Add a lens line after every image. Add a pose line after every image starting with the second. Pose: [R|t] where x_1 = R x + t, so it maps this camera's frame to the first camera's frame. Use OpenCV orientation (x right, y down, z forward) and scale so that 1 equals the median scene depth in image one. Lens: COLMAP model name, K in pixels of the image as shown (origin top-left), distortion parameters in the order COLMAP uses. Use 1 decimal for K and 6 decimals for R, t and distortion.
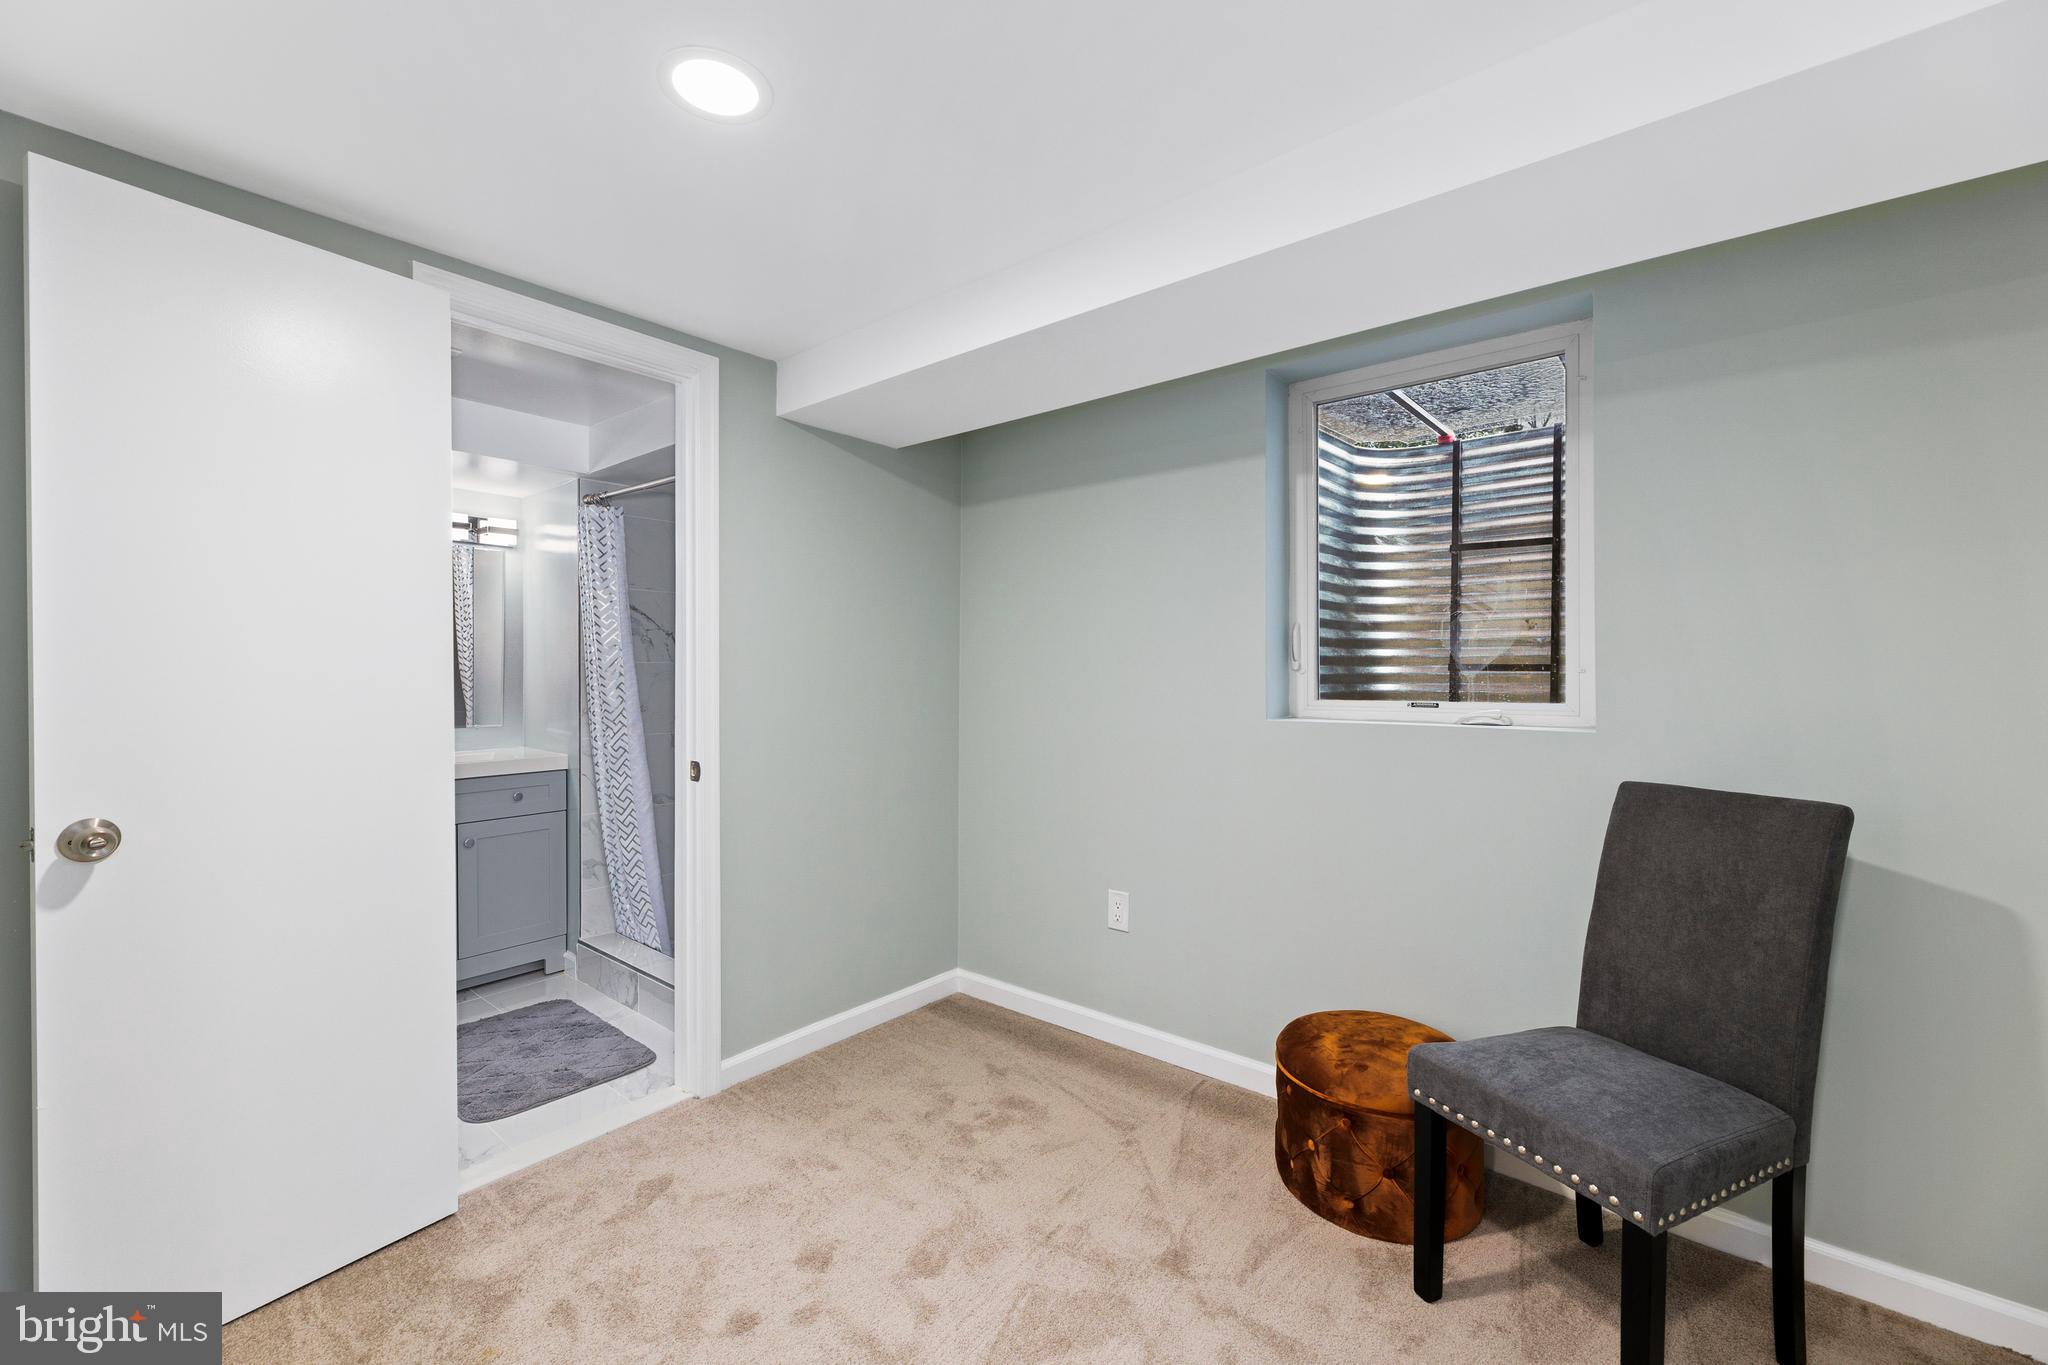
lens RADIAL K [[840.2, 0, 1012.5], [0, 840.2, 672.2], [0, 0, 1]] dist [0.001910, 0.000238]
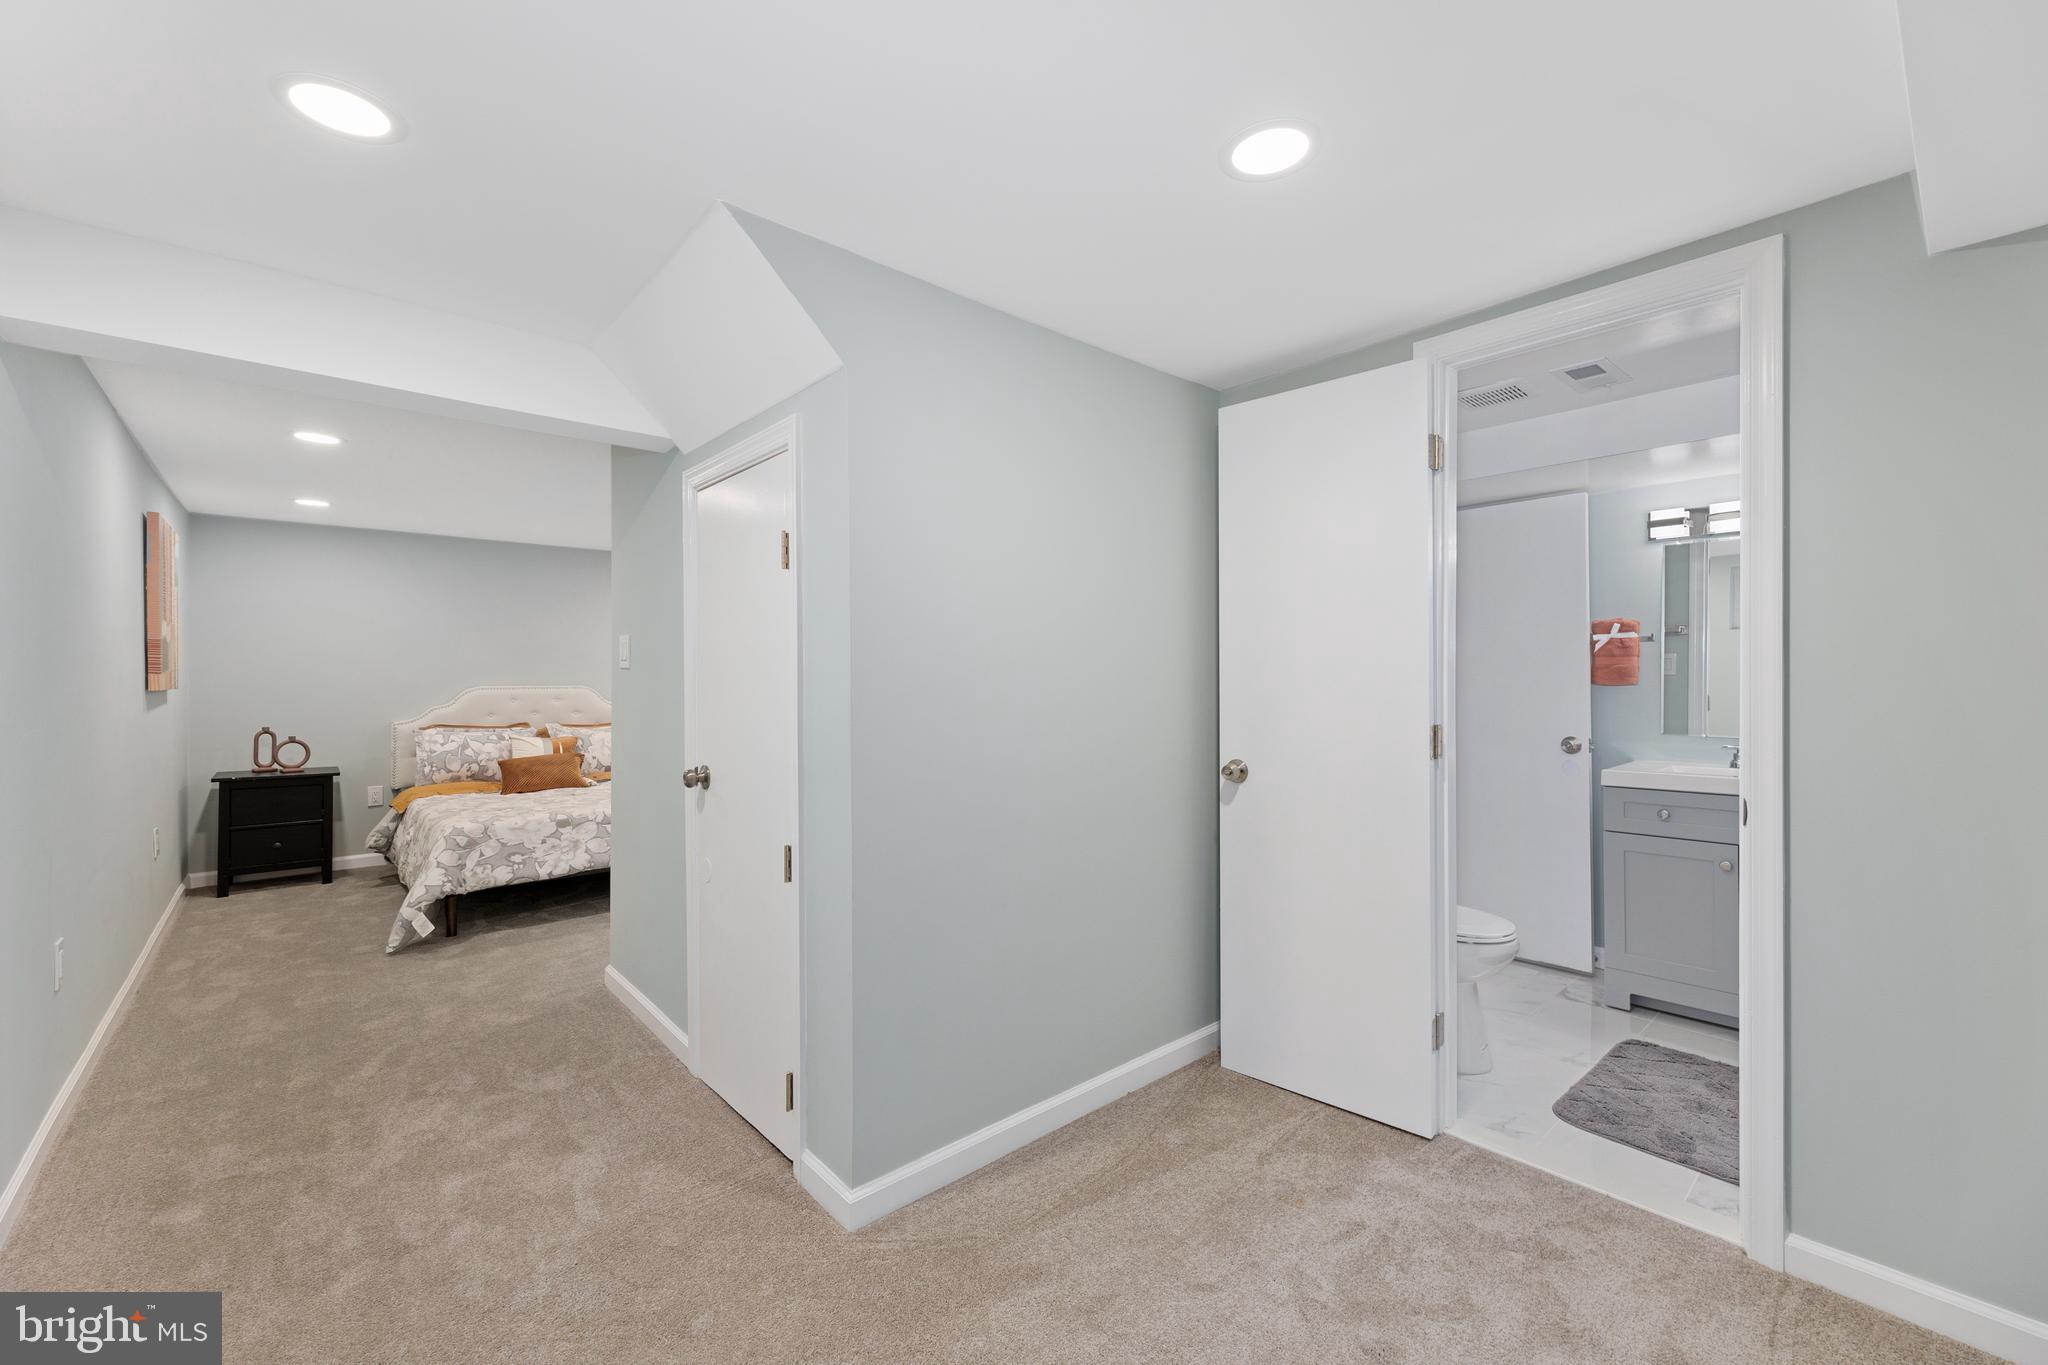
lens RADIAL K [[840.2, 0, 1012.5], [0, 840.2, 672.2], [0, 0, 1]] dist [0.001910, 0.000238]
pose [[-0.160223, -0.001456, -0.987080, 0.629077], [0.004676, 0.999987, -0.002234, -0.009824], [0.987070, -0.004974, -0.160214, 0.659287]]
